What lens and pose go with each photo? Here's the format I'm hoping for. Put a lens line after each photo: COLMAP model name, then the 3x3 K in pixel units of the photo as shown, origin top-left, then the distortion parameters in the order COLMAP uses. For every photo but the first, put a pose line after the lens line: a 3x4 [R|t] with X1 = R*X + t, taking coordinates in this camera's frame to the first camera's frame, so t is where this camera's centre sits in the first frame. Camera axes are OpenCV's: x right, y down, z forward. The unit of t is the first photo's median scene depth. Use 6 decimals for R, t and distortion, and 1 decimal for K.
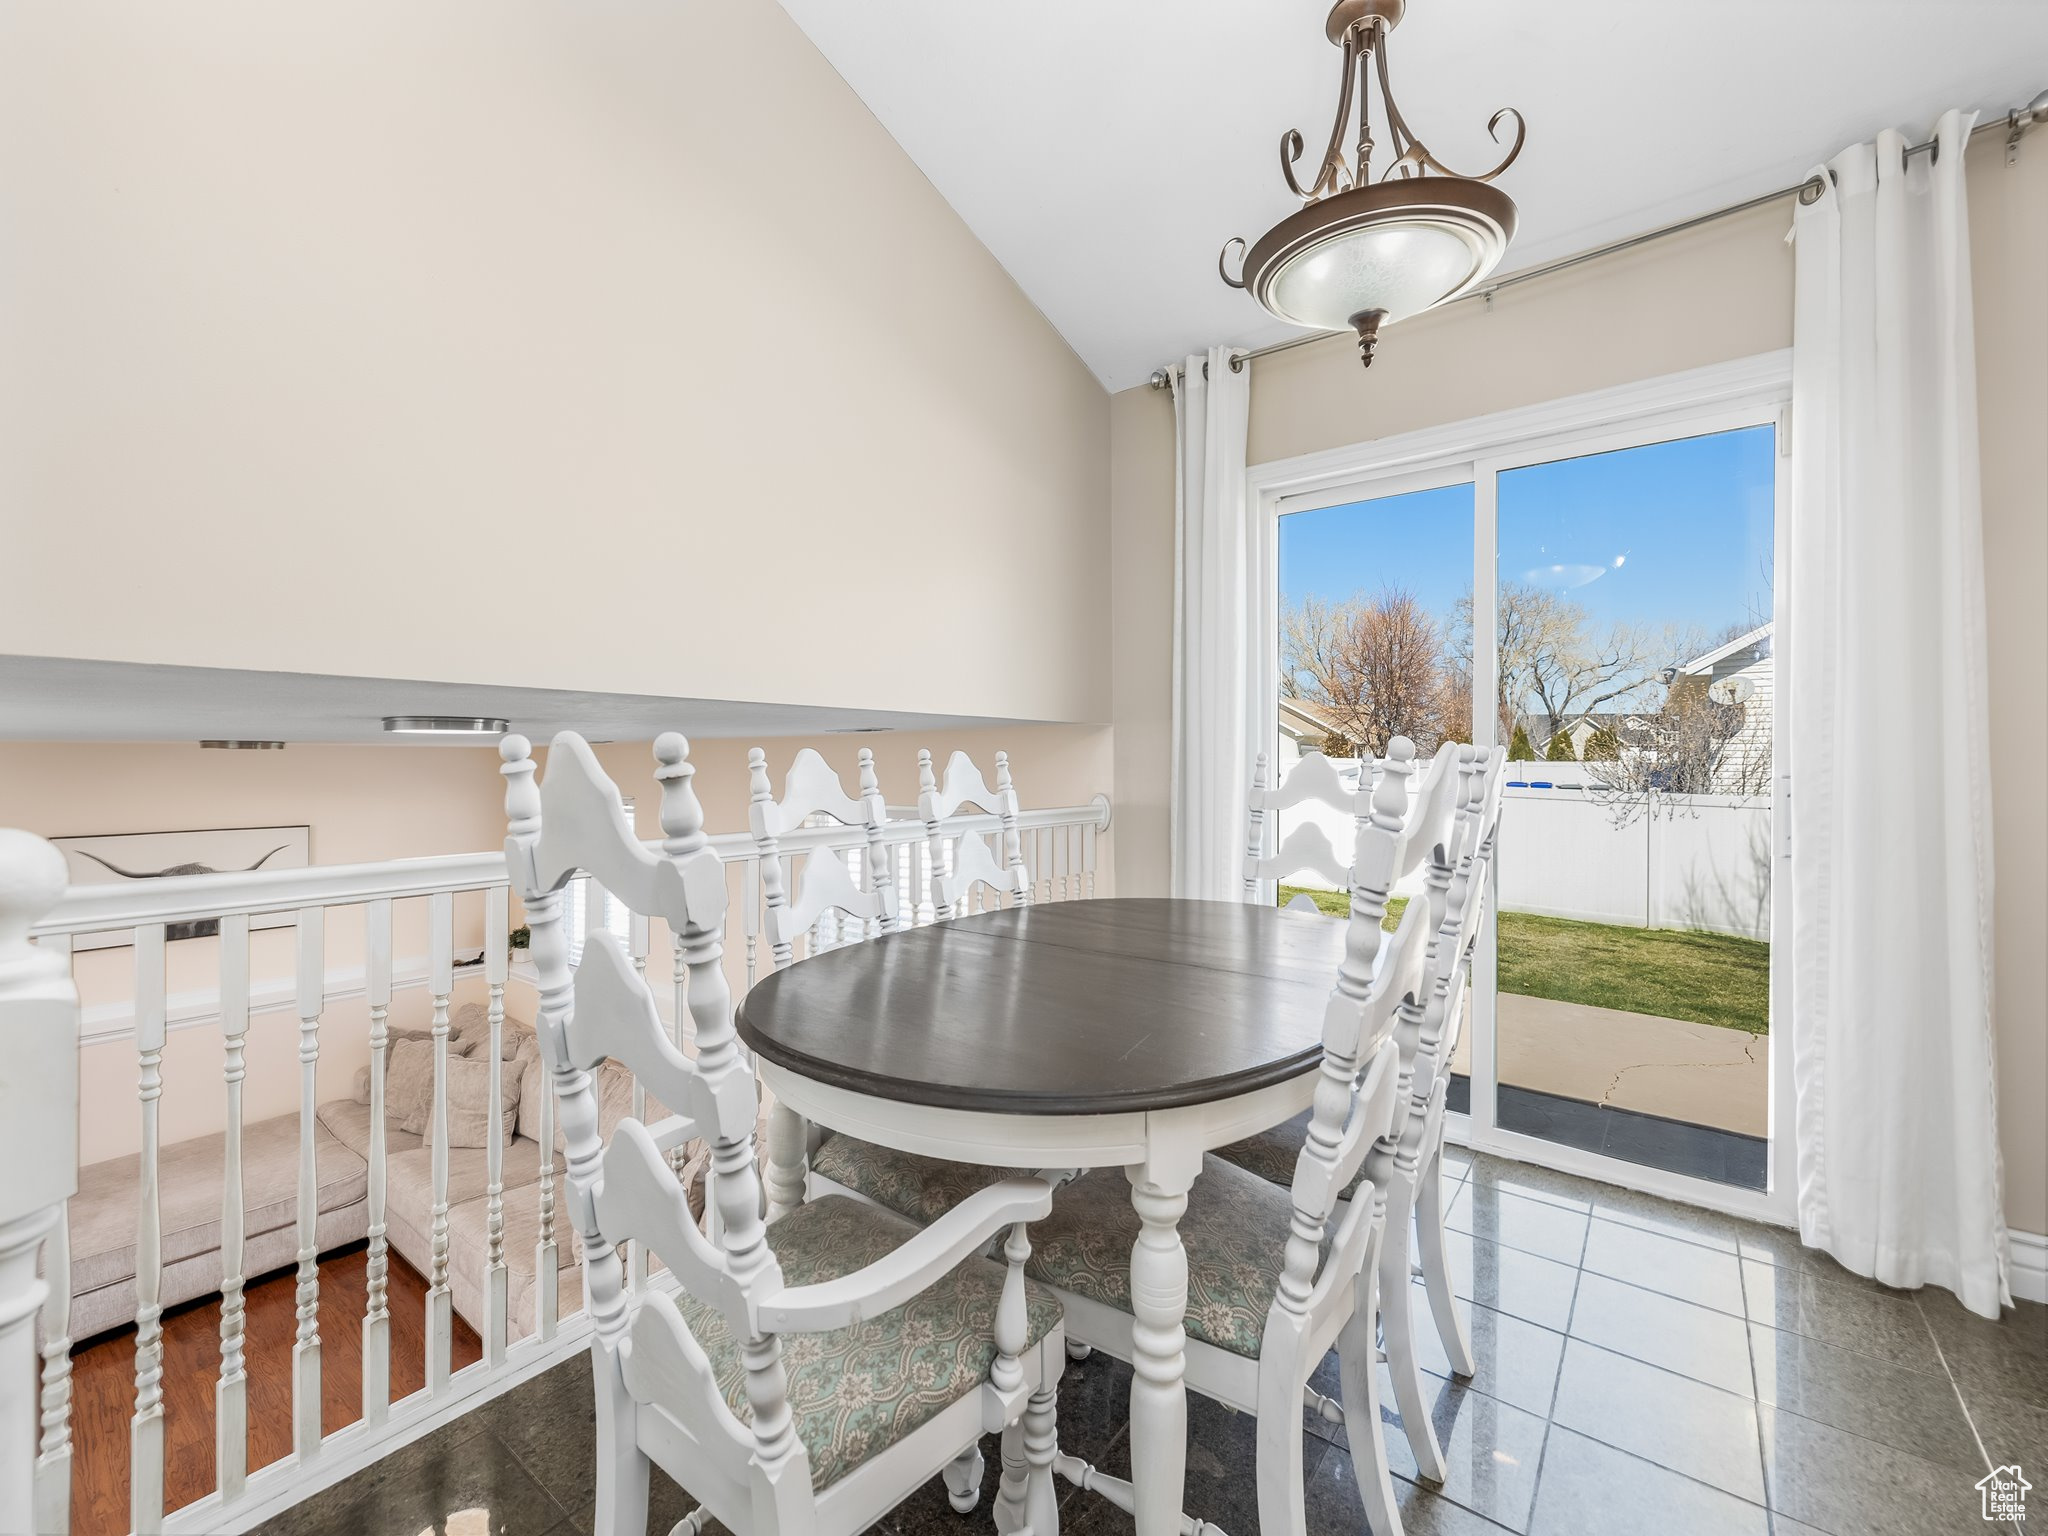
lens RADIAL K [[872.1, 0, 1005.2], [0, 872.1, 770.9], [0, 0, 1]] dist [-0.000156, -0.000464]
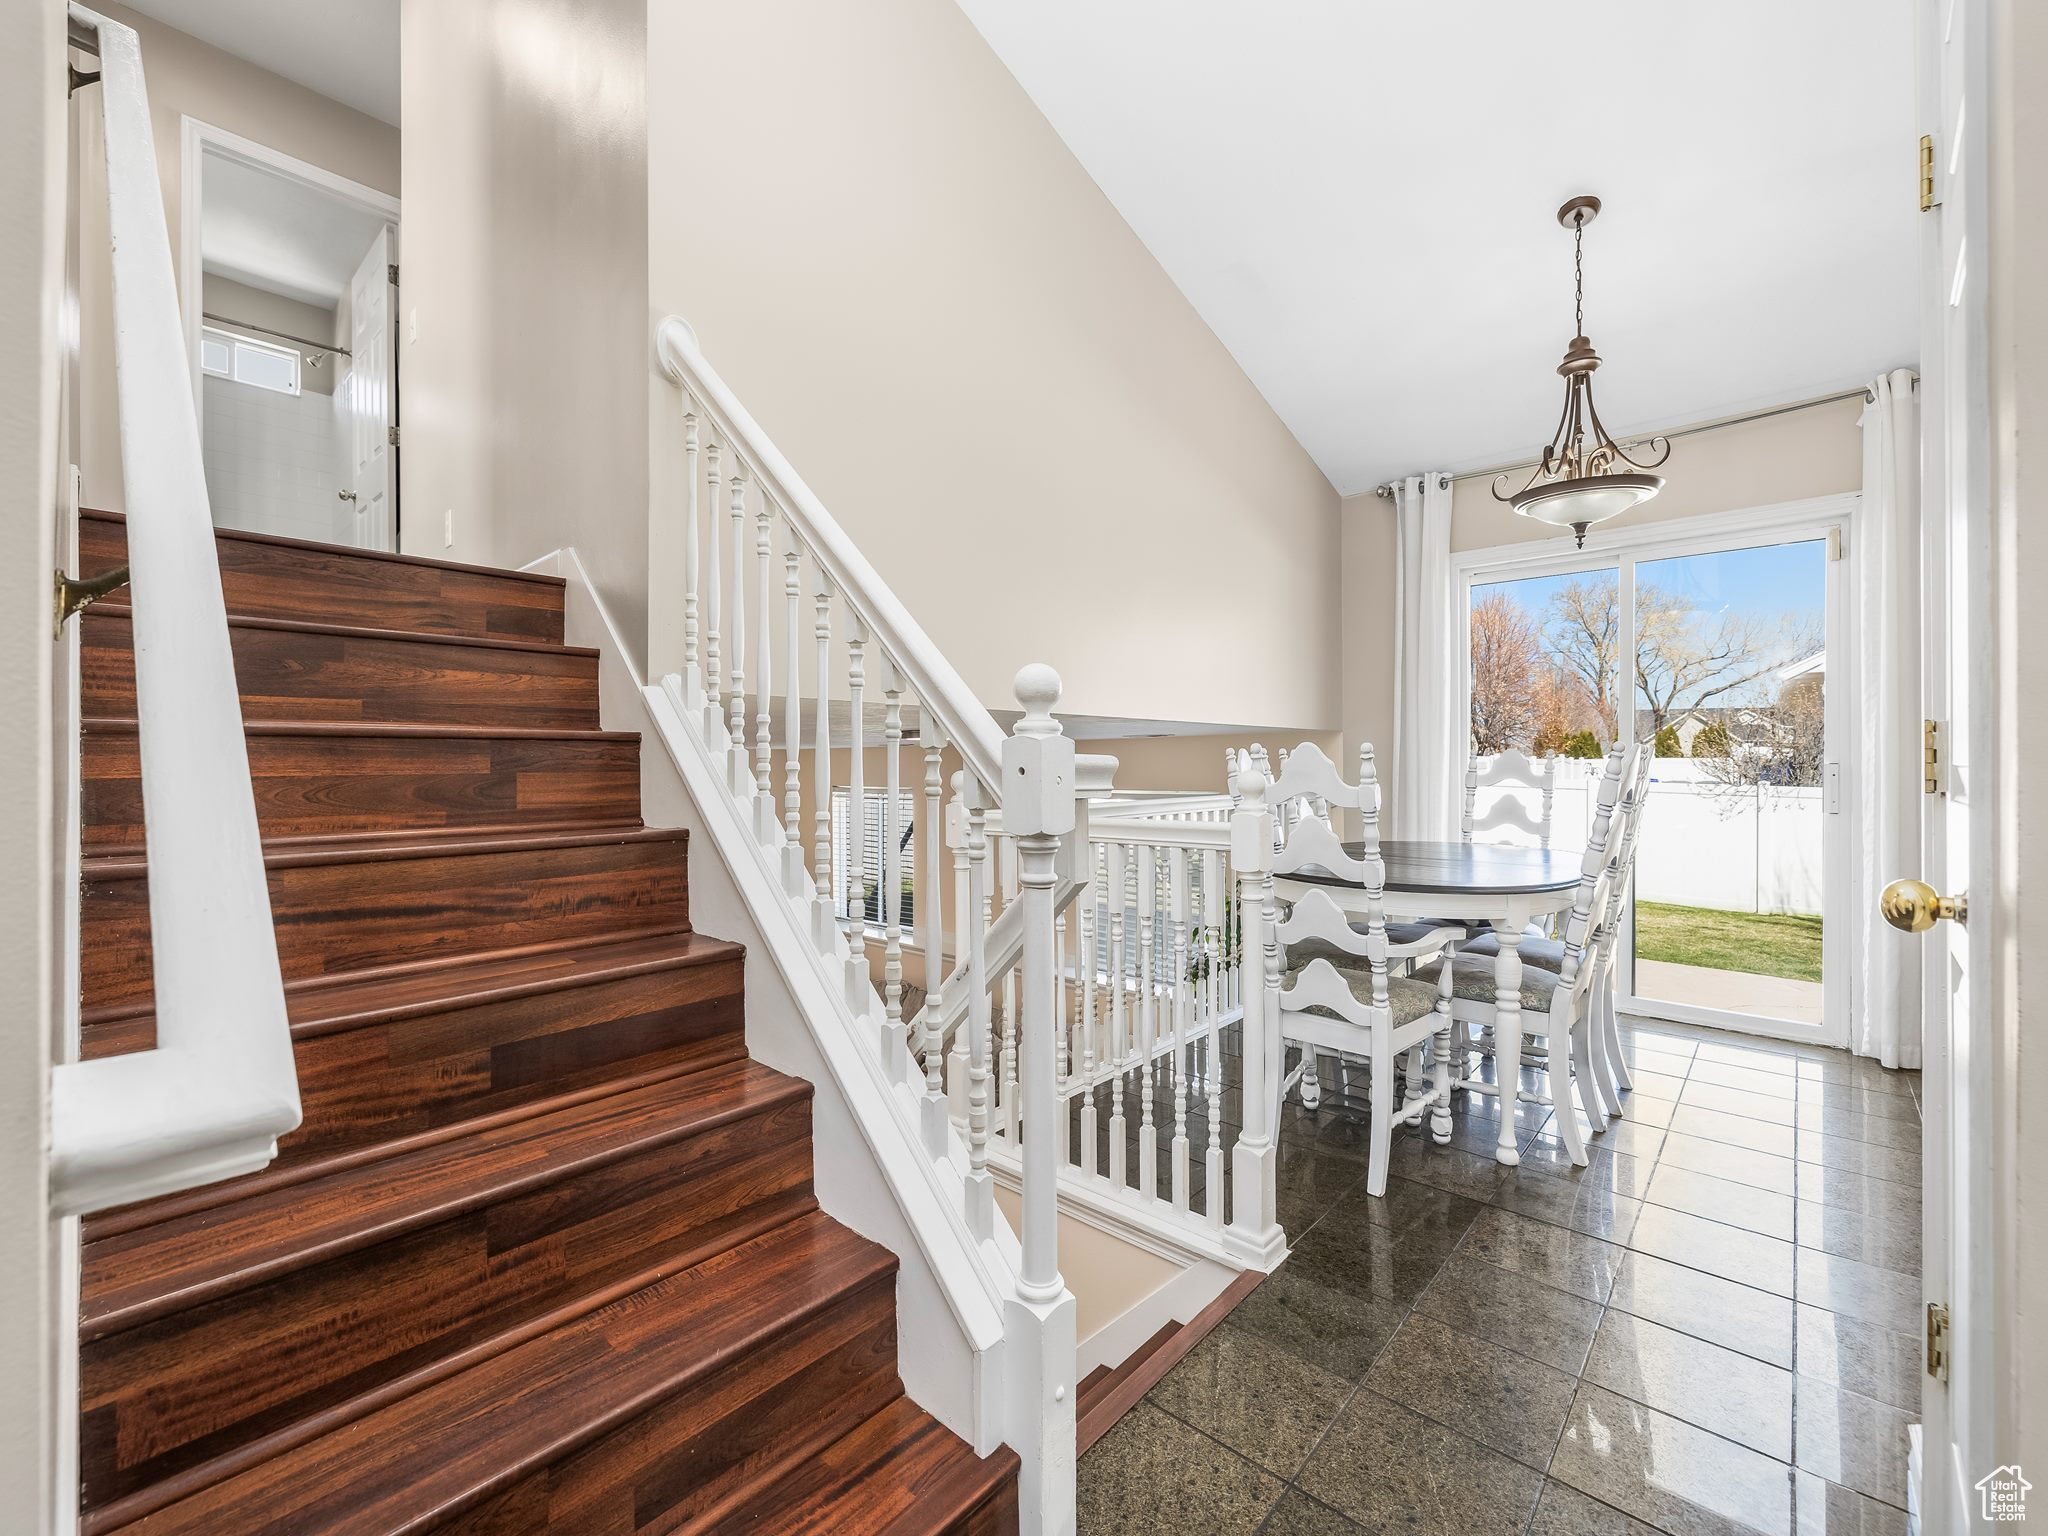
lens RADIAL K [[872.1, 0, 1003.7], [0, 872.1, 774.3], [0, 0, 1]] dist [-0.000156, -0.000464]
pose [[0.996664, -0.003354, -0.081549, -0.102430], [0.003686, 0.999985, 0.003930, 0.003633], [0.081534, -0.004218, 0.996662, -0.150647]]
